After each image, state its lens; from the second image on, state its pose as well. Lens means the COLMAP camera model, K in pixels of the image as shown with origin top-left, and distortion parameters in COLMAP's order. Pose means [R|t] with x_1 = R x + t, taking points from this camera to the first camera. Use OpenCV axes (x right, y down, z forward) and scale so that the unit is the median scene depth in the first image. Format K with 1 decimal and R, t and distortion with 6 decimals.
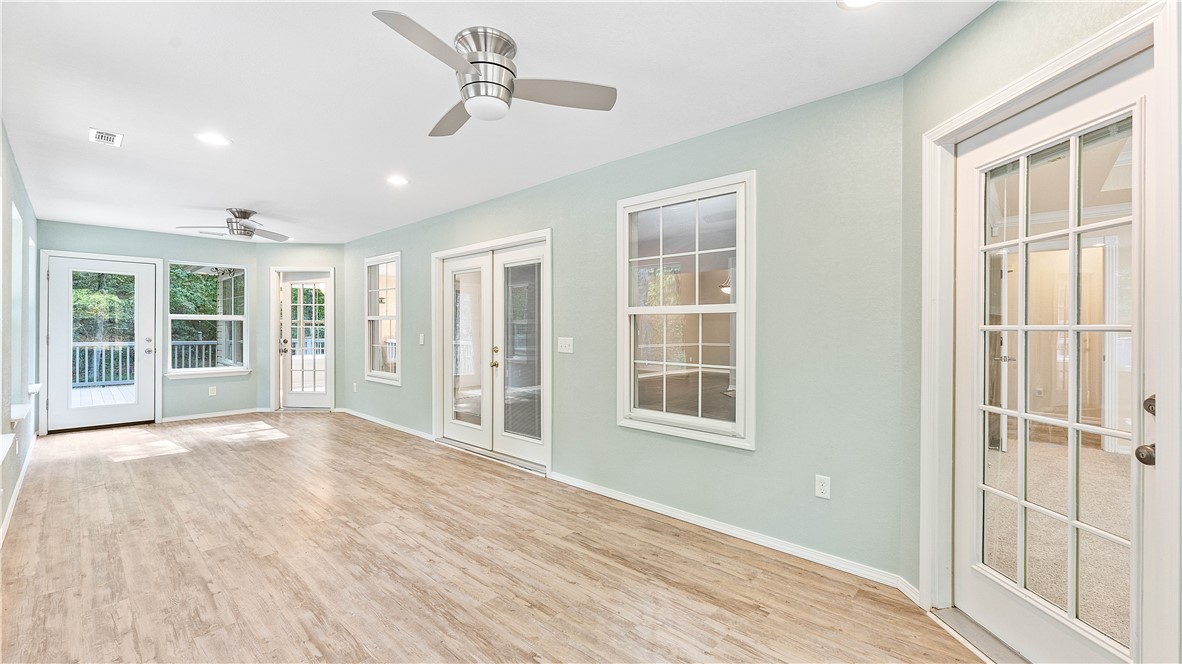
lens RADIAL K [[481.7, 0, 590.4], [0, 481.7, 328.3], [0, 0, 1]] dist [-0.000767, 0.000699]
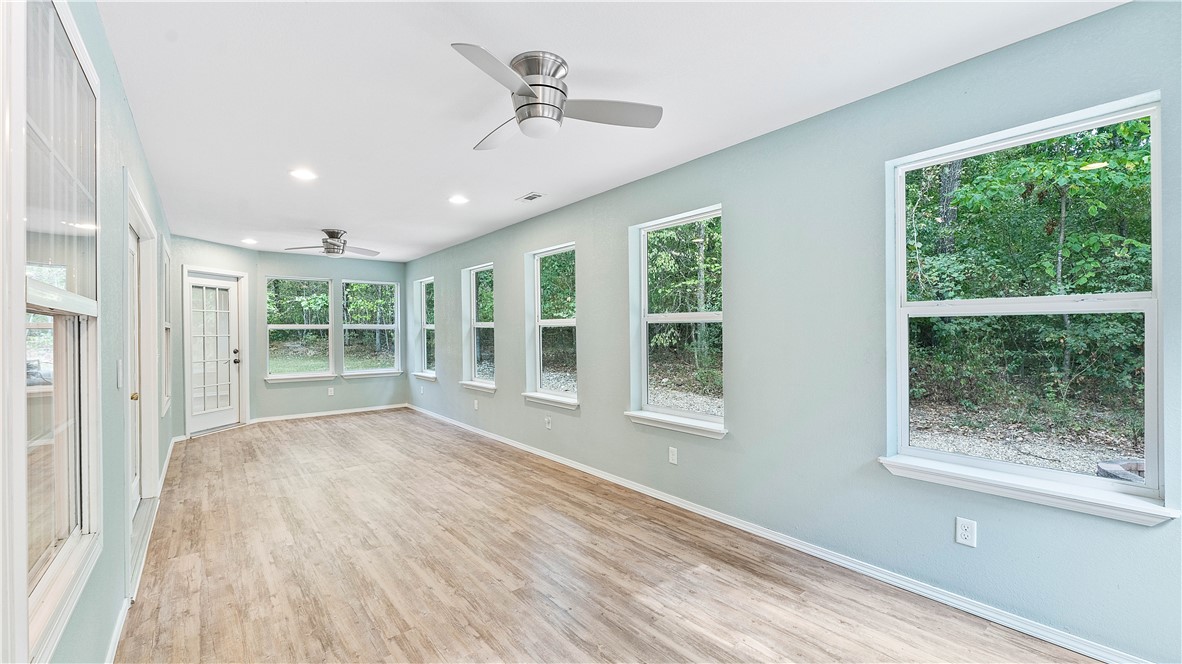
lens RADIAL K [[481.7, 0, 592.6], [0, 481.7, 331.2], [0, 0, 1]] dist [-0.000767, 0.000699]
pose [[-0.990196, 0.007104, 0.139505, -1.063696], [0.007569, 0.999967, 0.002803, -0.012748], [-0.139480, 0.003832, -0.990217, 1.824580]]
